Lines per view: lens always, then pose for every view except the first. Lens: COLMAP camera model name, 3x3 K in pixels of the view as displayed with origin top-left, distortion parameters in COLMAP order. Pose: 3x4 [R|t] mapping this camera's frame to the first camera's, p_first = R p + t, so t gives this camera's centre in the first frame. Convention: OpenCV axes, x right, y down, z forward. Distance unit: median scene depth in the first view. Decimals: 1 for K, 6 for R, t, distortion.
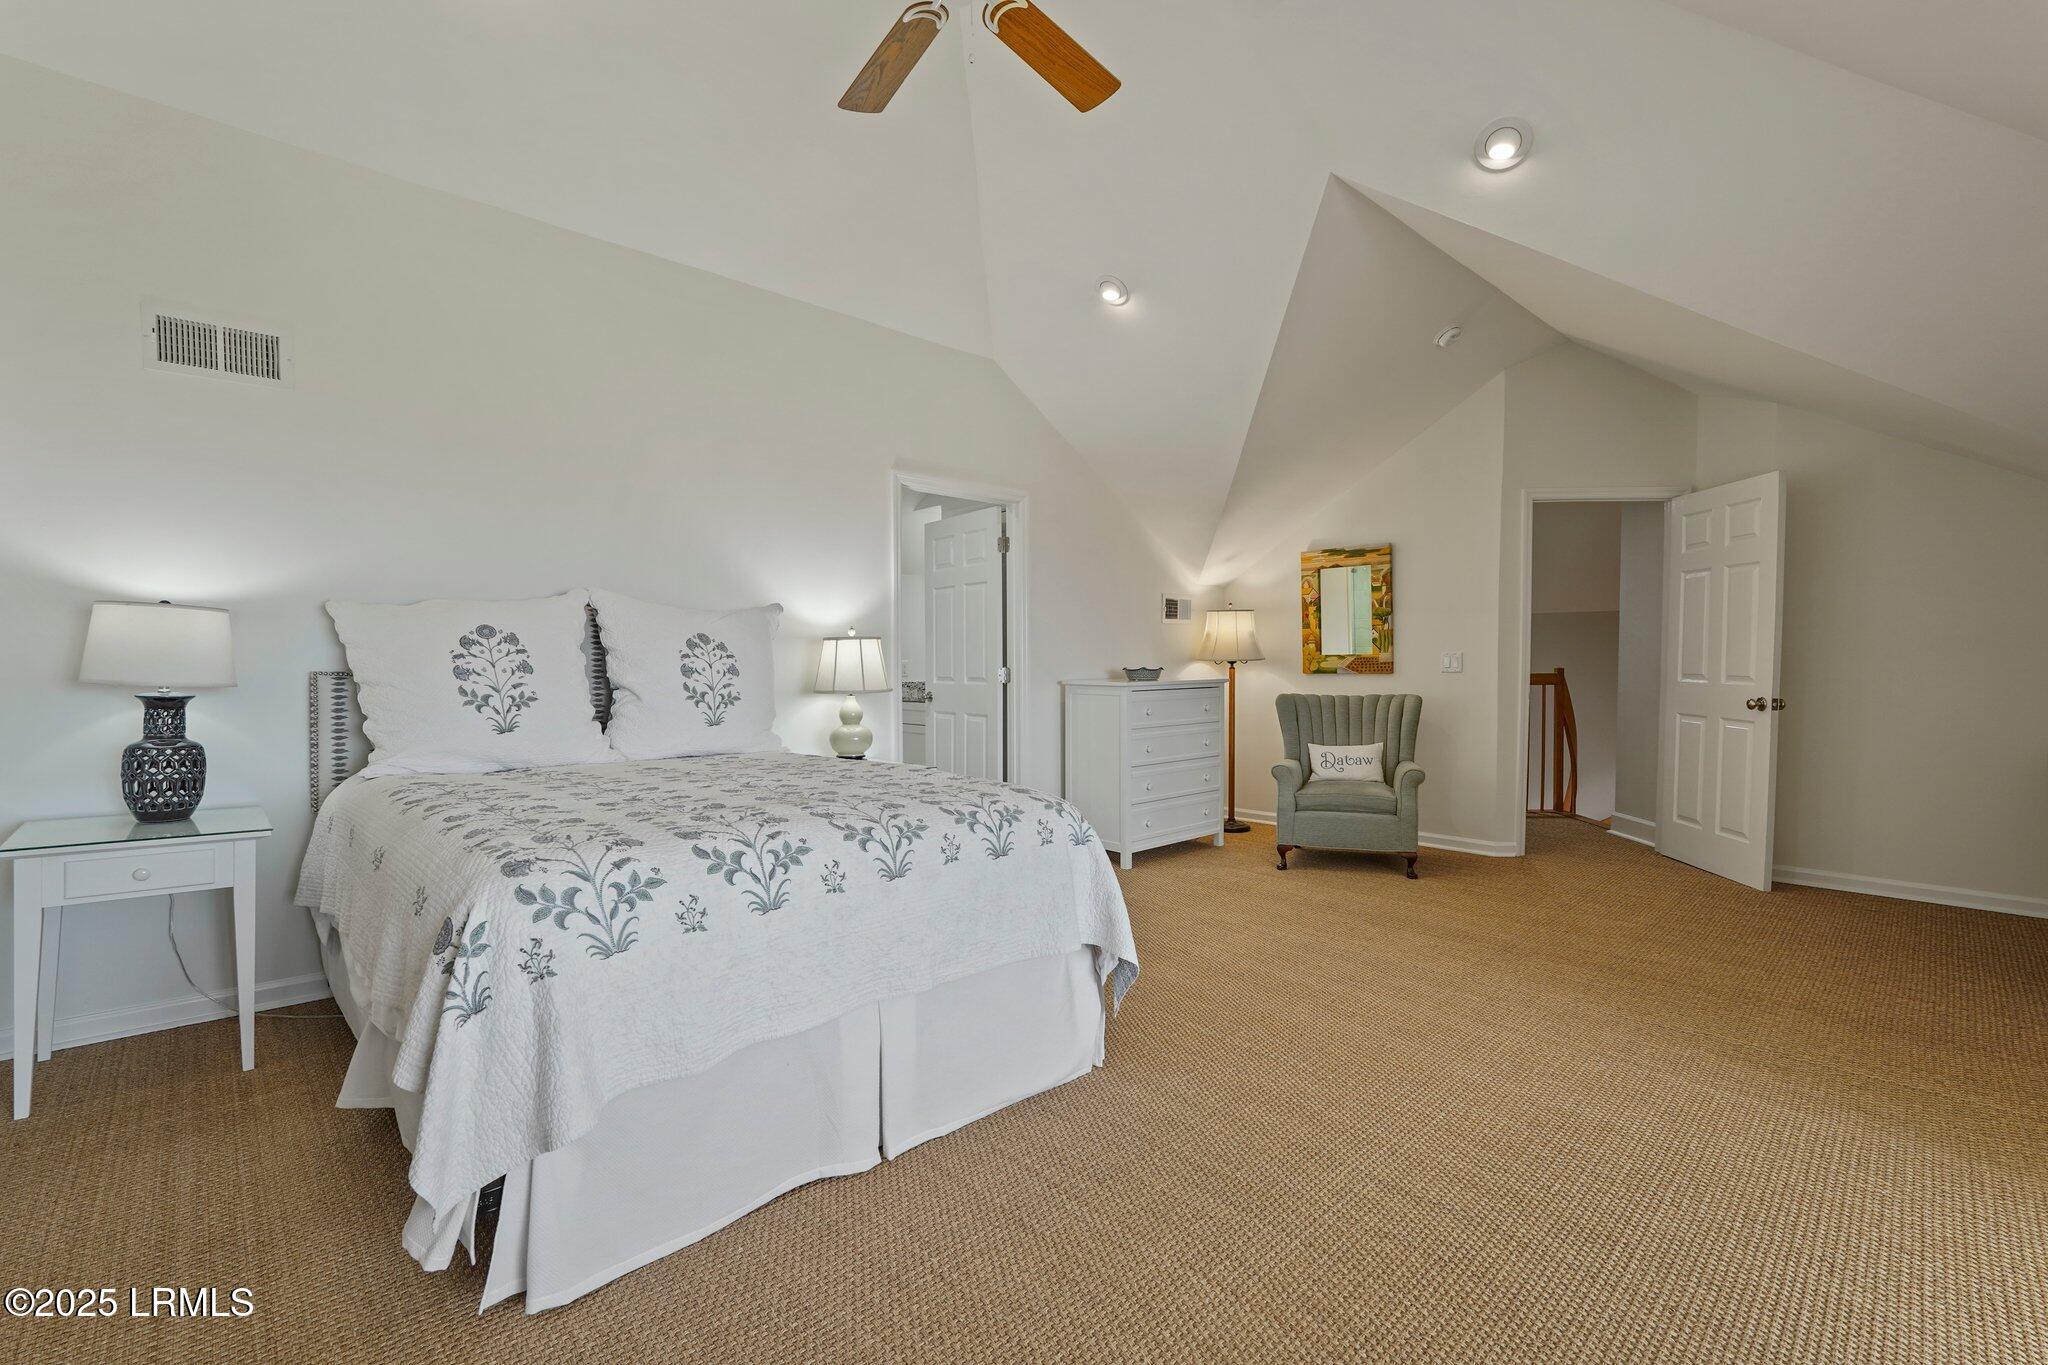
lens RADIAL K [[906.2, 0, 1026.5], [0, 906.2, 693.7], [0, 0, 1]] dist [-0.000855, 0.000389]
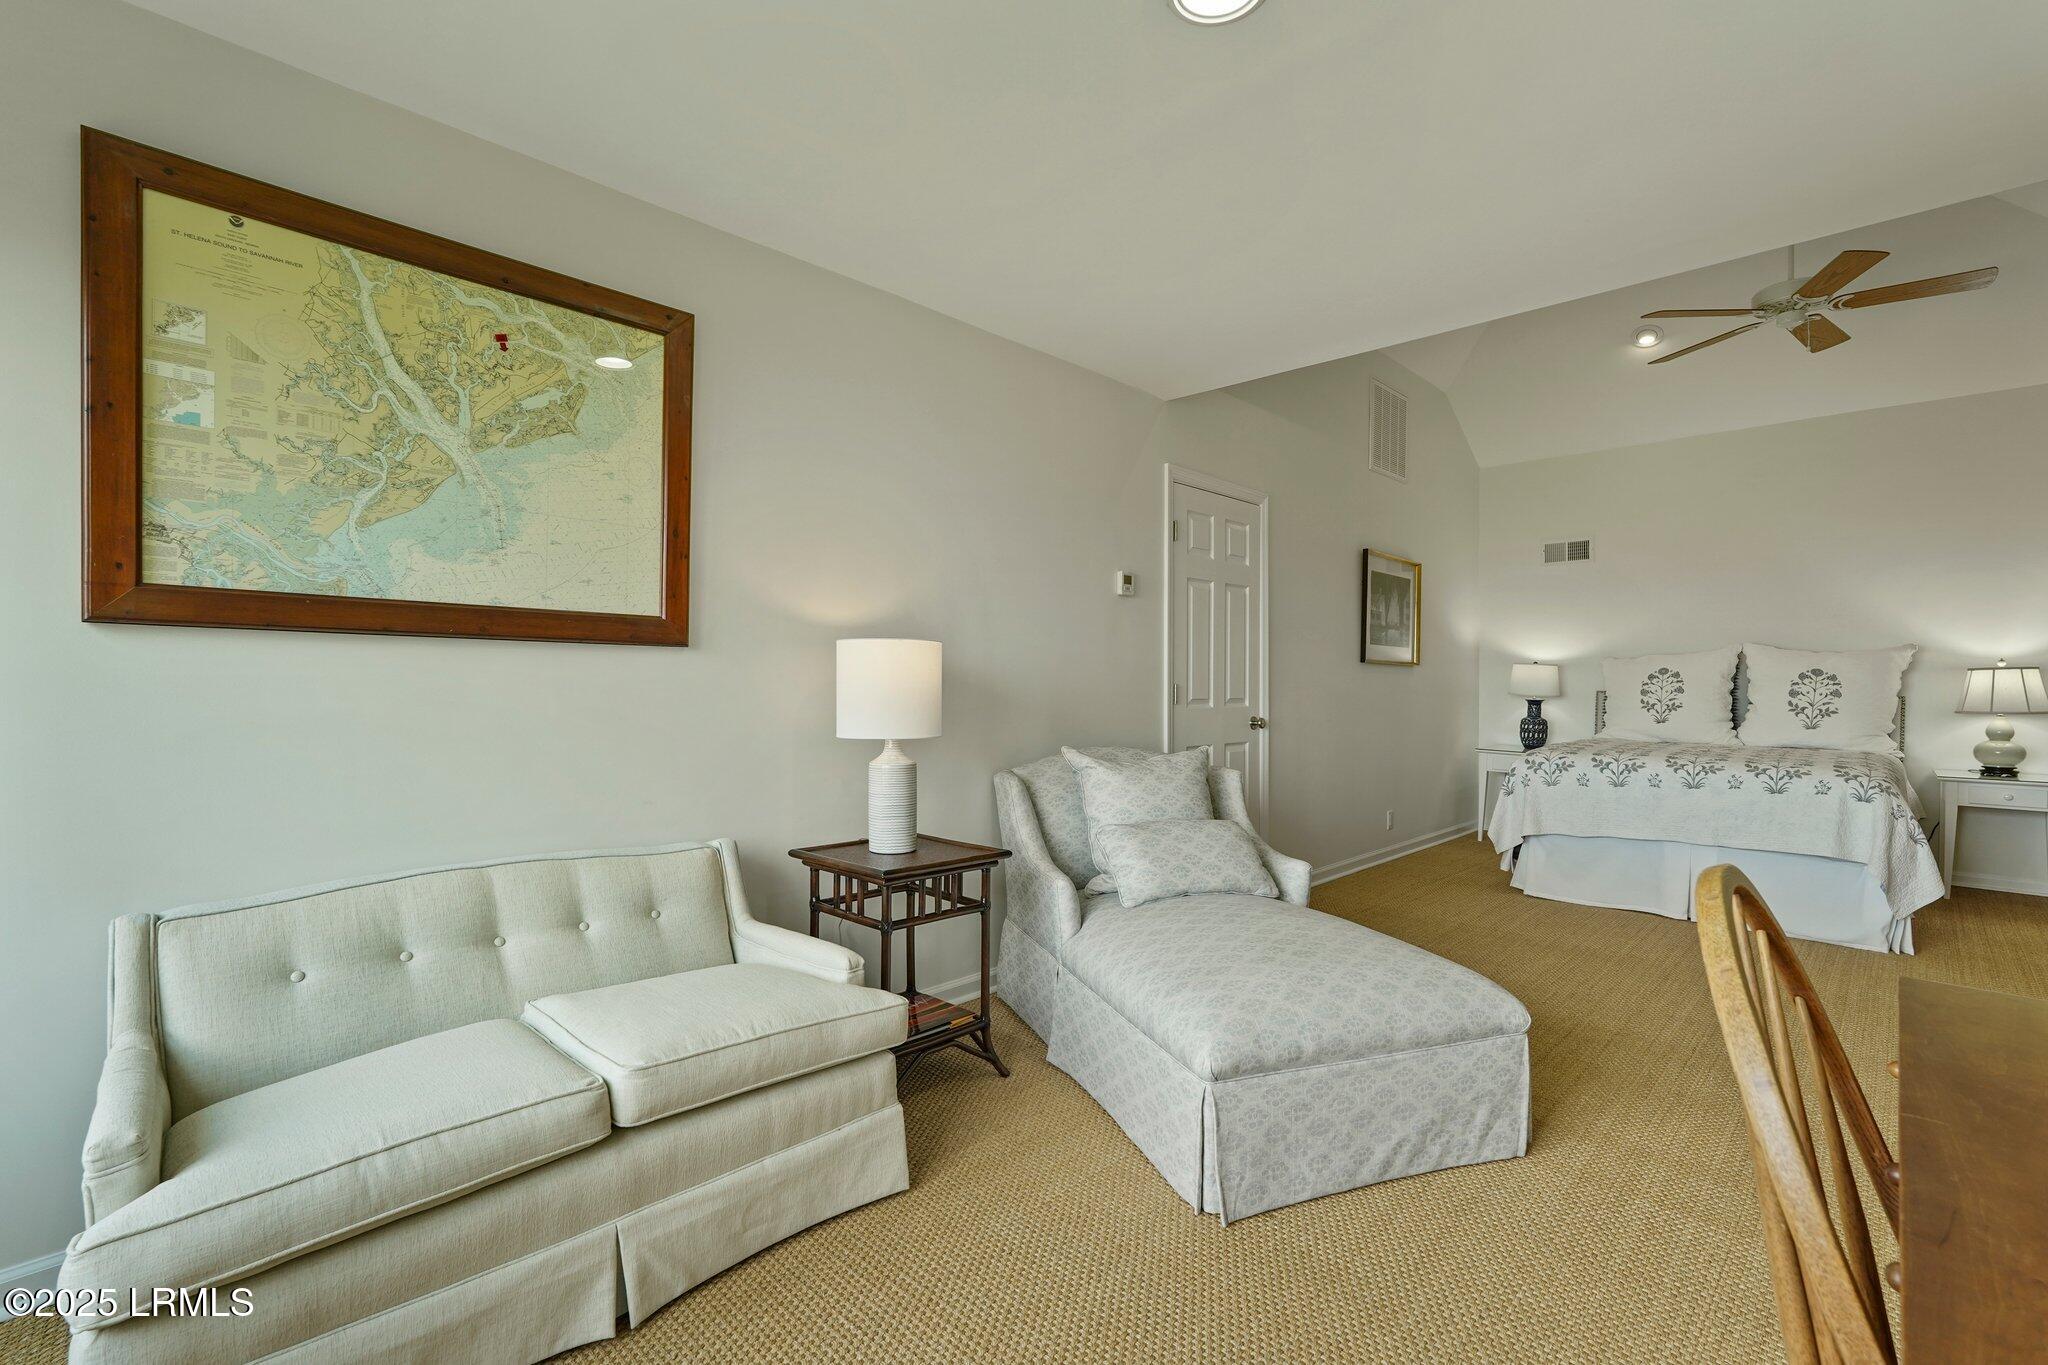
lens RADIAL K [[937.8, 0, 988.5], [0, 937.8, 682.1], [0, 0, 1]] dist [0.002727, -0.000047]
pose [[0.039750, 0.003908, -0.999202, 1.400733], [-0.034638, 0.999397, 0.002531, -0.000237], [0.998609, 0.034510, 0.039861, -0.545068]]
